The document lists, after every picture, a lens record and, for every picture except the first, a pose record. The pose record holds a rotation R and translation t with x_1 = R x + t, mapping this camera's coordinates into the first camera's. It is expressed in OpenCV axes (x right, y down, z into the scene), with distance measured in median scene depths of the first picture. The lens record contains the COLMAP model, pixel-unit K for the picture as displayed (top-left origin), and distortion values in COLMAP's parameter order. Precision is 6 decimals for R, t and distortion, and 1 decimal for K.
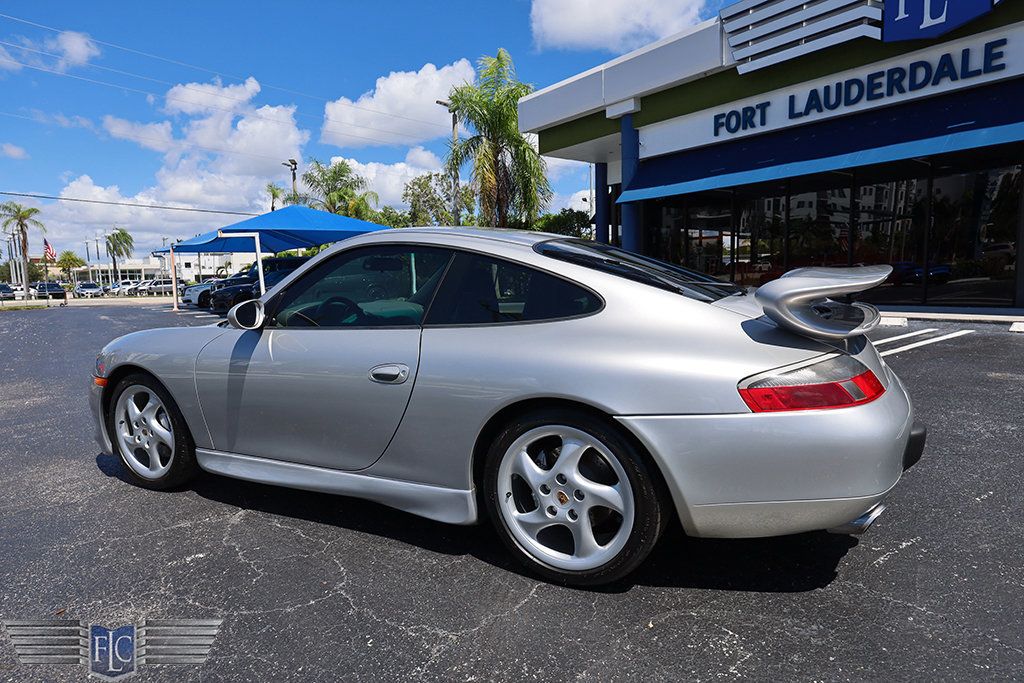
lens RADIAL K [[600.1, 0, 517.5], [0, 600.1, 338.4], [0, 0, 1]] dist [0.004781, -0.000684]
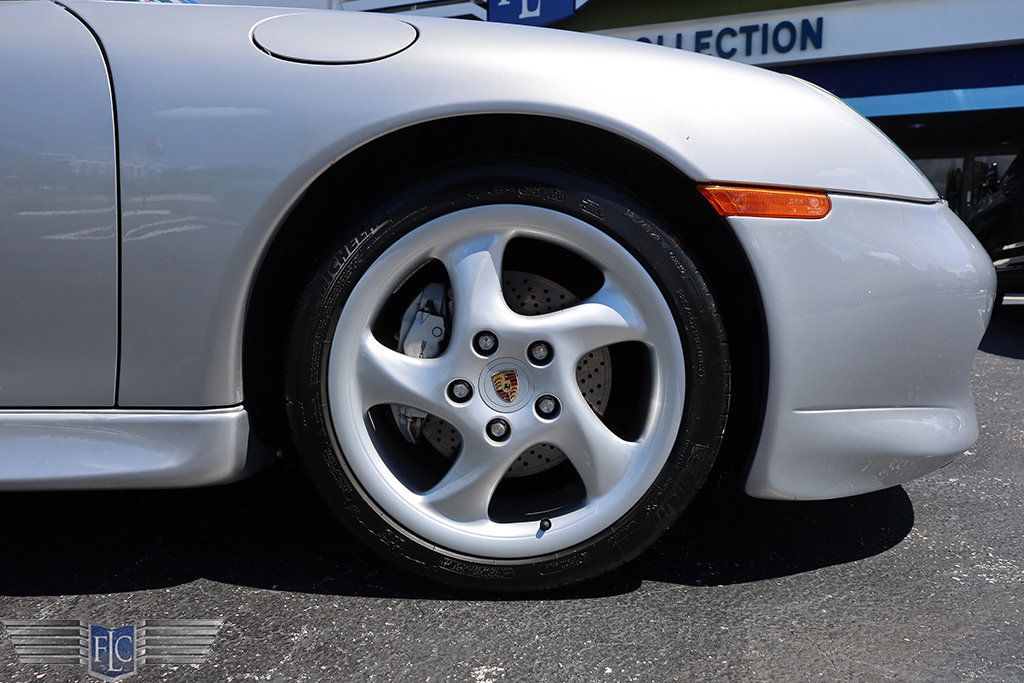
lens RADIAL K [[669.5, 0, 512.0], [0, 669.5, 341.5], [0, 0, 1]] dist [0.002718, -0.000939]
pose [[0.823138, -0.022633, 0.567390, -0.007670], [0.035239, 0.999315, -0.011262, 0.045786], [-0.566746, 0.029264, 0.823373, 0.061158]]
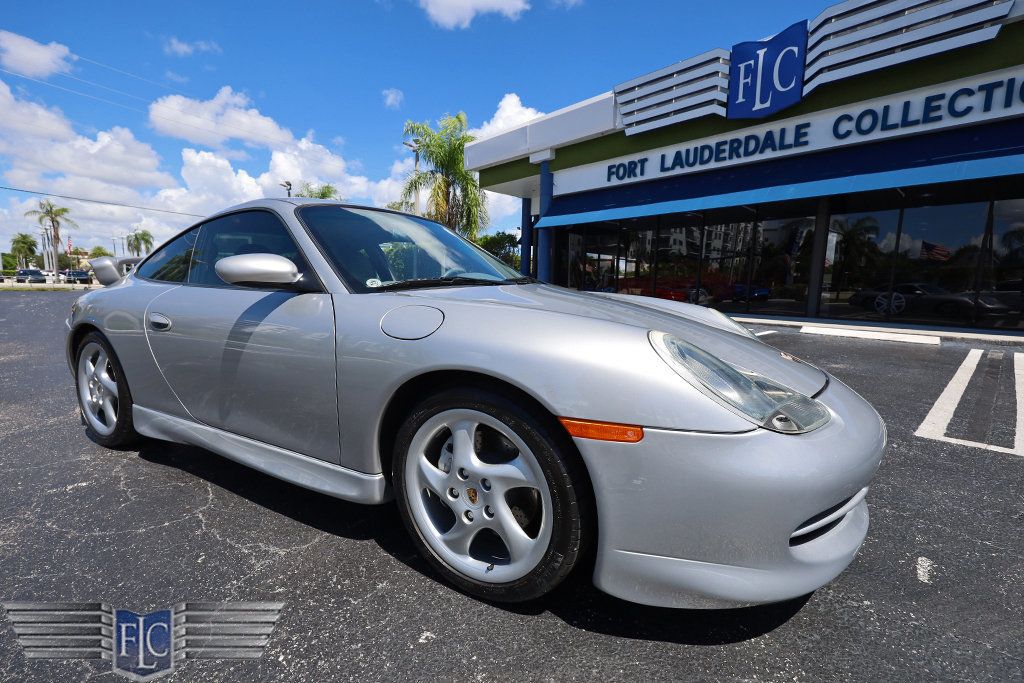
lens RADIAL K [[448.9, 0, 513.1], [0, 448.9, 343.2], [0, 0, 1]] dist [0.001888, 0.000282]
pose [[0.994190, 0.034575, 0.101937, 0.034128], [-0.036911, 0.999095, 0.021122, 0.011107], [-0.101115, -0.024762, 0.994567, 0.020432]]
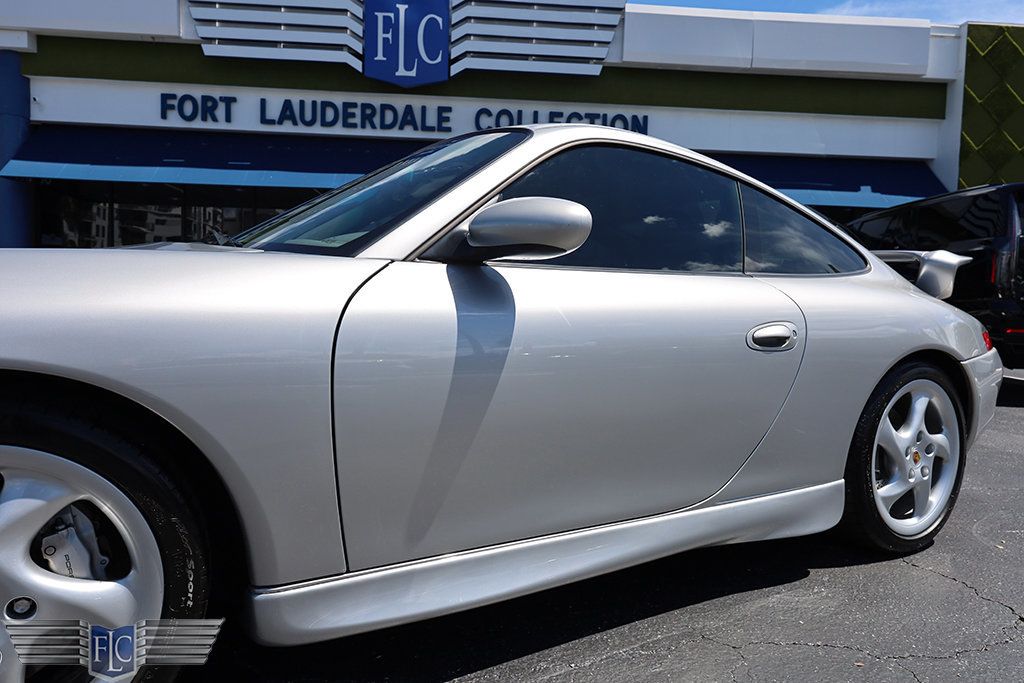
lens RADIAL K [[661.7, 0, 516.0], [0, 661.7, 340.9], [0, 0, 1]] dist [0.002816, -0.000786]
pose [[0.535526, -0.003587, 0.844511, -0.196503], [0.052647, 0.998188, -0.029145, 0.013690], [-0.842876, 0.060069, 0.534745, 0.165702]]
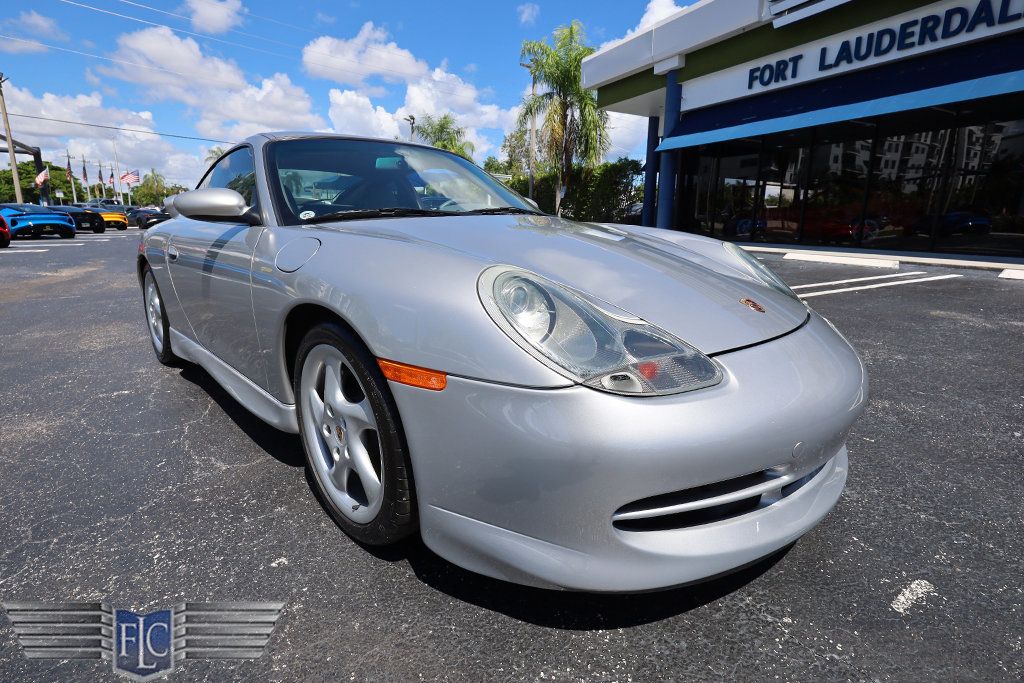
lens RADIAL K [[482.9, 0, 516.7], [0, 482.9, 316.5], [0, 0, 1]] dist [0.003770, 0.000398]
pose [[0.984869, 0.069677, -0.158678, 0.093464], [-0.053636, 0.993211, 0.103227, 0.009223], [0.164793, -0.093154, 0.981919, 0.025701]]
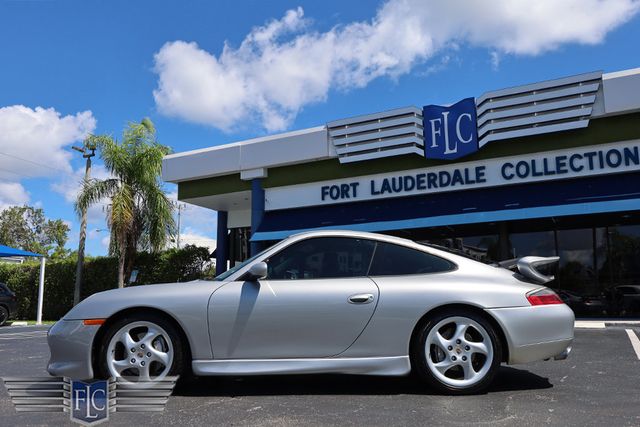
lens RADIAL K [[520.9, 0, 335.3], [0, 520.9, 218.0], [0, 0, 1]] dist [-0.001763, 0.002718]
pose [[0.899692, 0.089247, 0.427304, -0.202700], [0.033240, 0.962028, -0.270918, 0.051204], [-0.435257, 0.257947, 0.862563, -0.095957]]
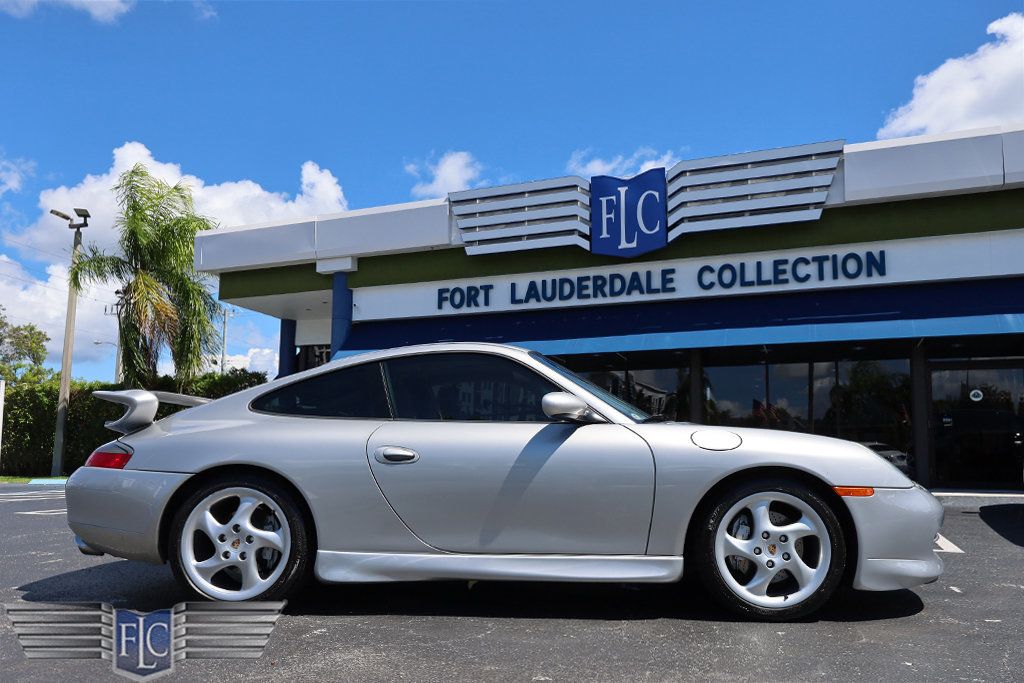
lens RADIAL K [[736.4, 0, 535.3], [0, 736.4, 385.8], [0, 0, 1]] dist [-0.001586, 0.004902]
pose [[0.845750, 0.088584, 0.526175, -0.185926], [0.026045, 0.978094, -0.206529, 0.044902], [-0.532943, 0.188376, 0.824916, -0.062009]]
